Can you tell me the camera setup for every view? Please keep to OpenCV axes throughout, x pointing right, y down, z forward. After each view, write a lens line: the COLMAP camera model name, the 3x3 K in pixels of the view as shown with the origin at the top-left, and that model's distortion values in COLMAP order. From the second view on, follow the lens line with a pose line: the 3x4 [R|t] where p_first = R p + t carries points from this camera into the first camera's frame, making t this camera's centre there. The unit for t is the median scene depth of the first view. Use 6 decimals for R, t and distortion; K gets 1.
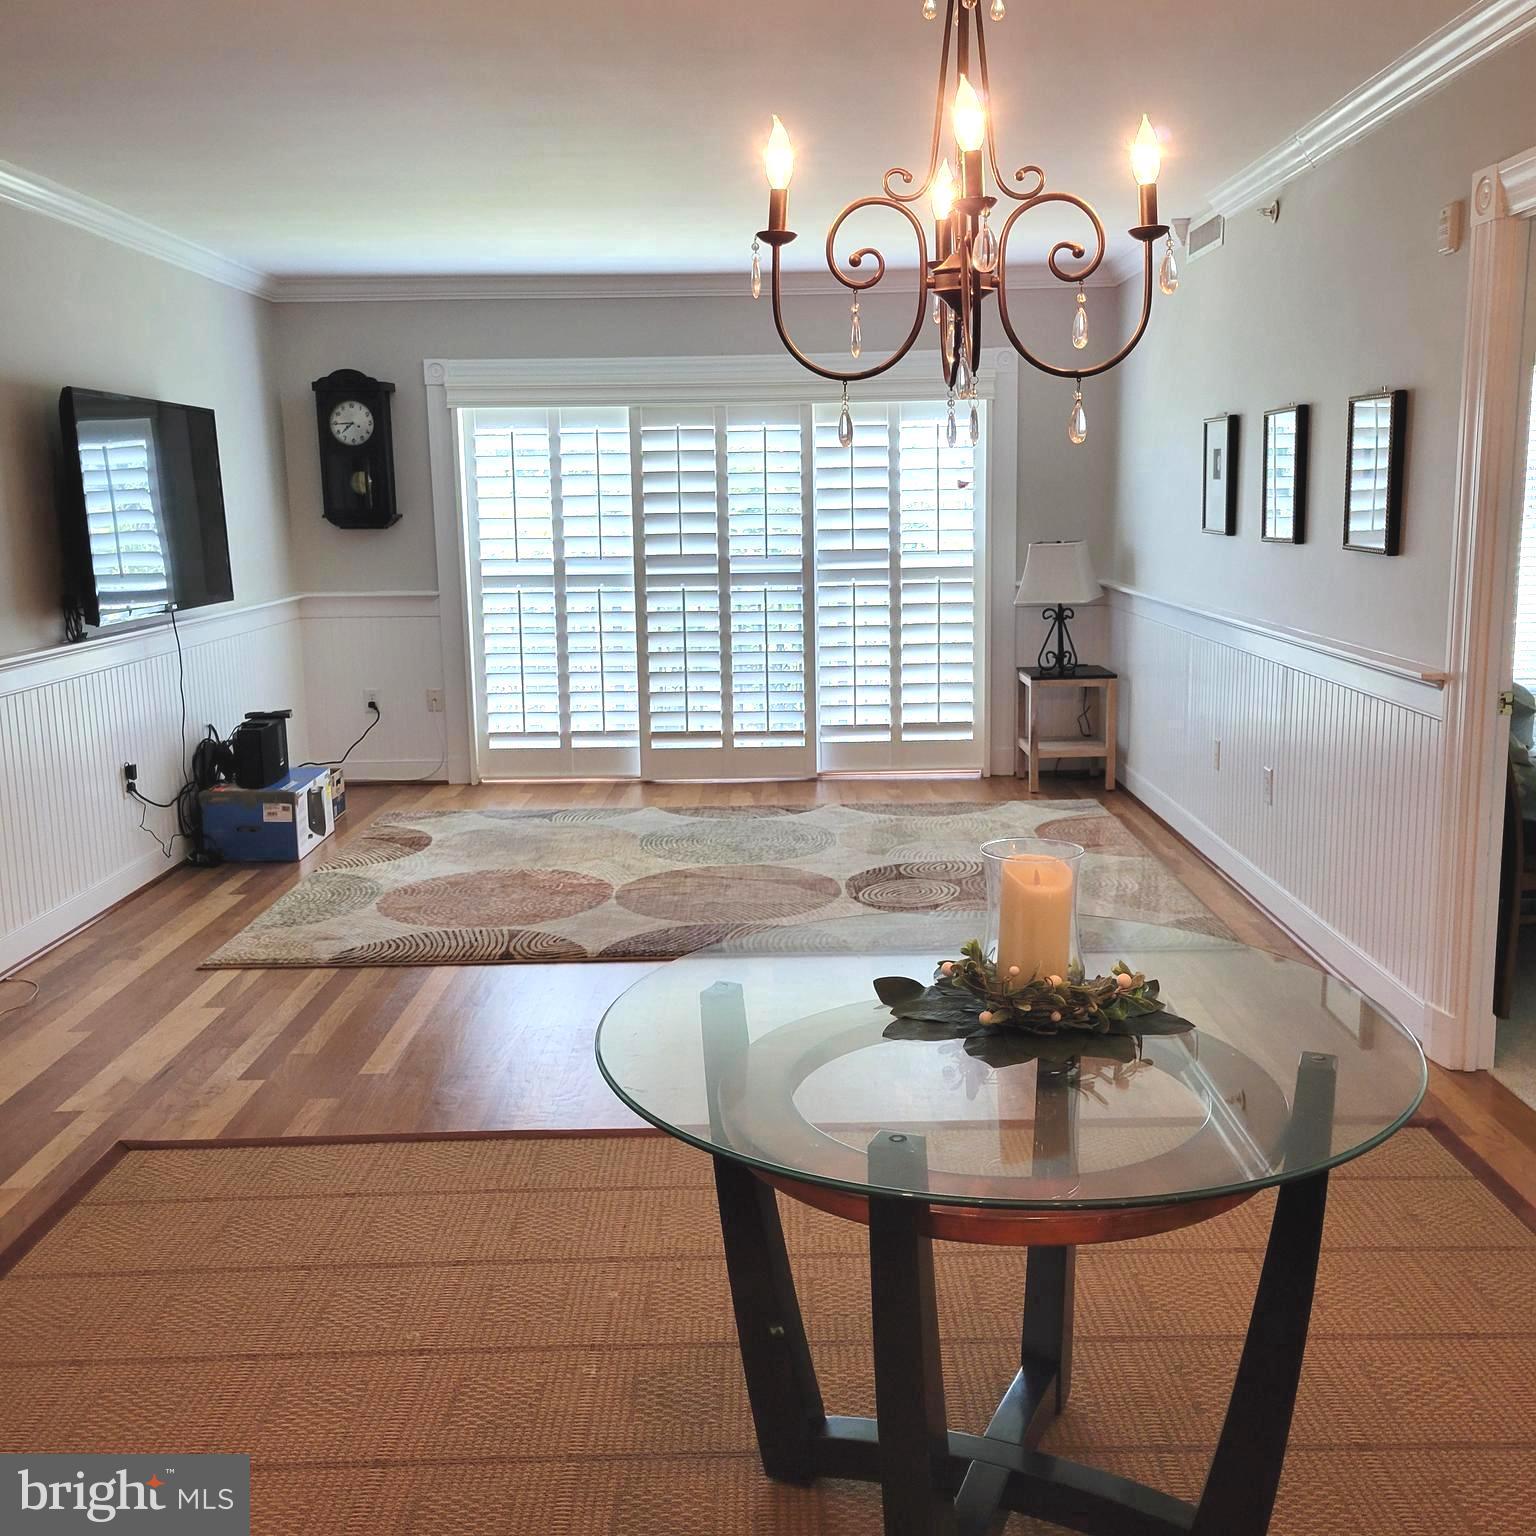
lens RADIAL K [[1539.1, 0, 771.6], [0, 1539.1, 771.3], [0, 0, 1]] dist [0.042368, 0.000000]
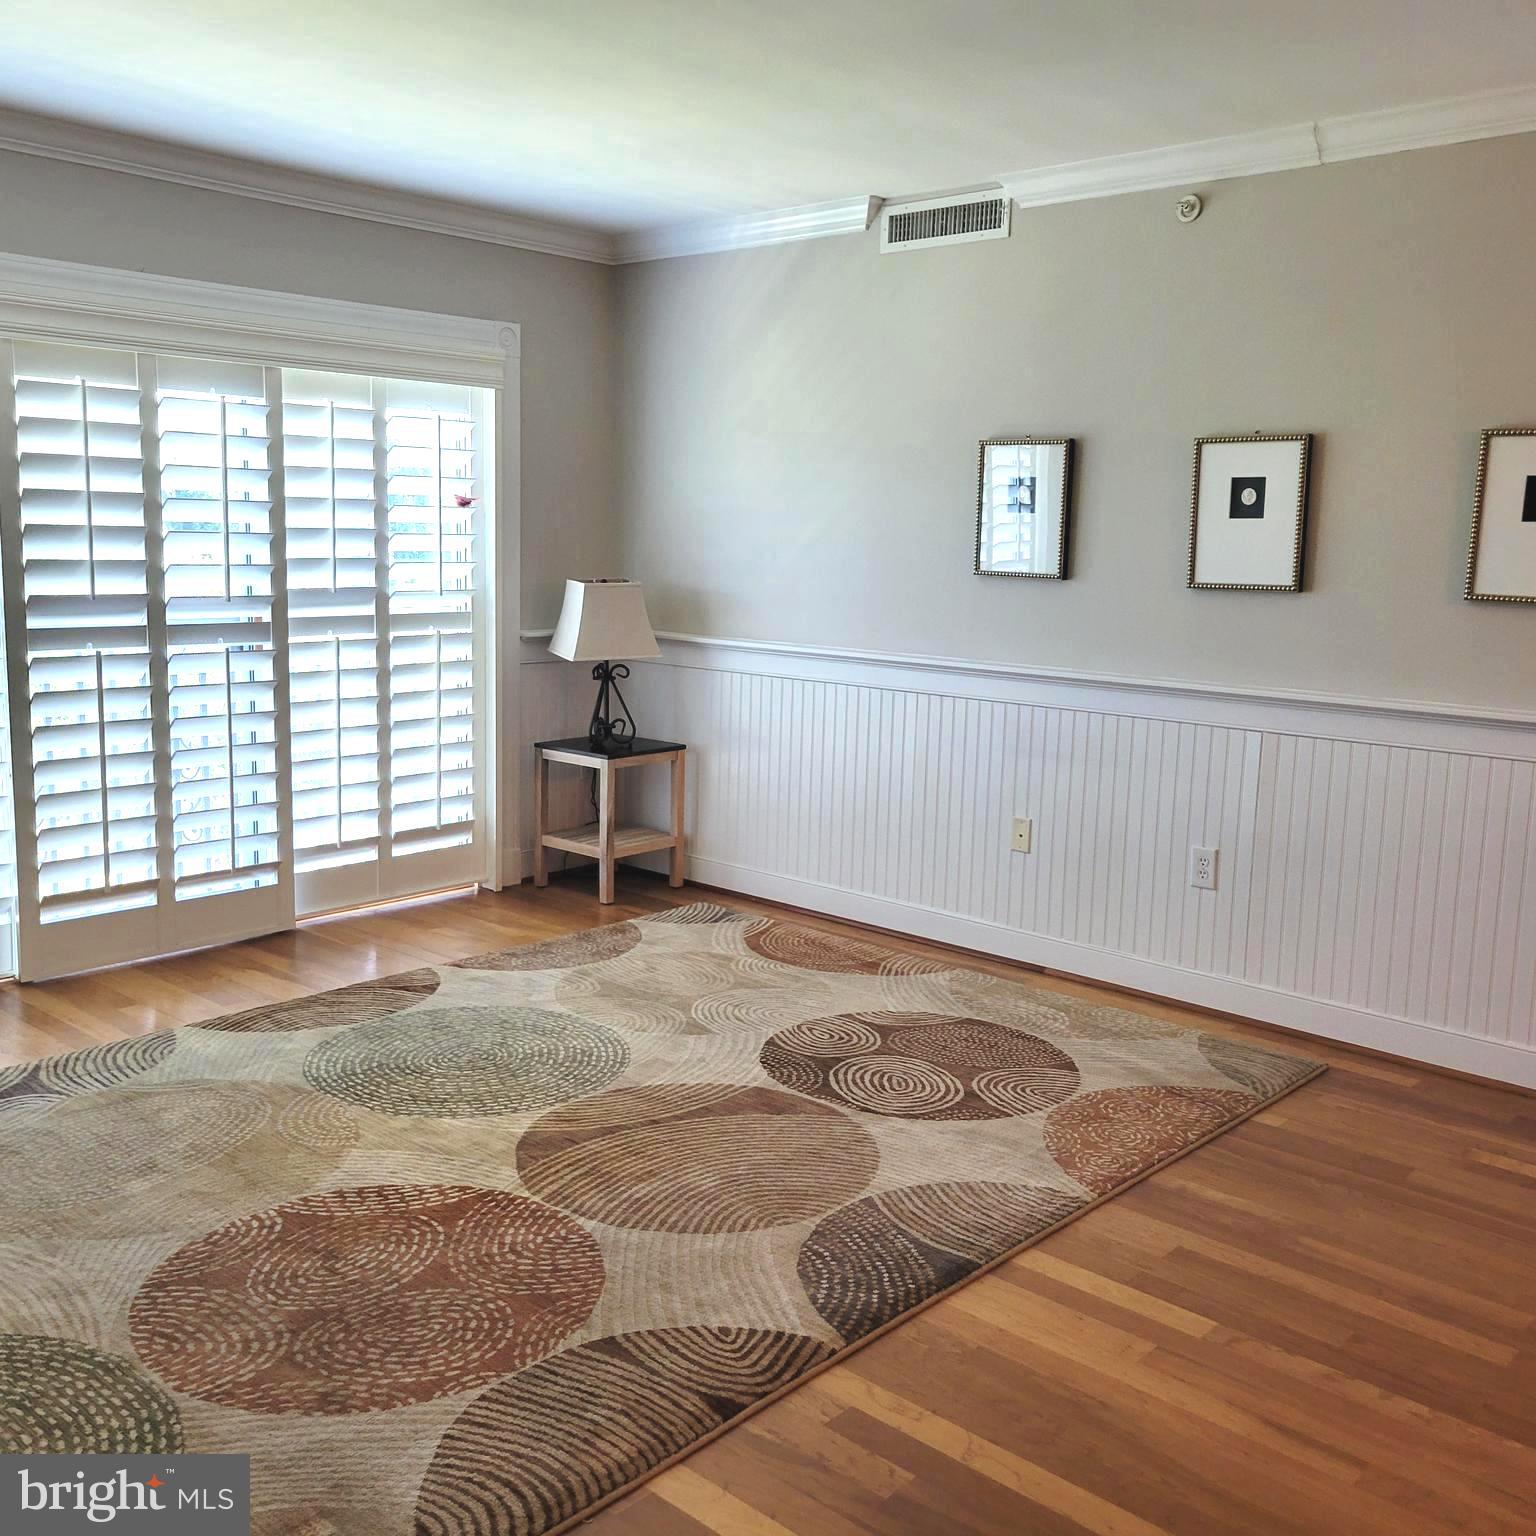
lens RADIAL K [[1539.1, 0, 767.8], [0, 1539.1, 762.1], [0, 0, 1]] dist [0.042368, 0.000000]
pose [[0.666195, -0.079954, 0.741479, -0.330966], [0.096217, 0.995142, 0.020859, -0.062997], [-0.739545, 0.057447, 0.670652, 0.402926]]
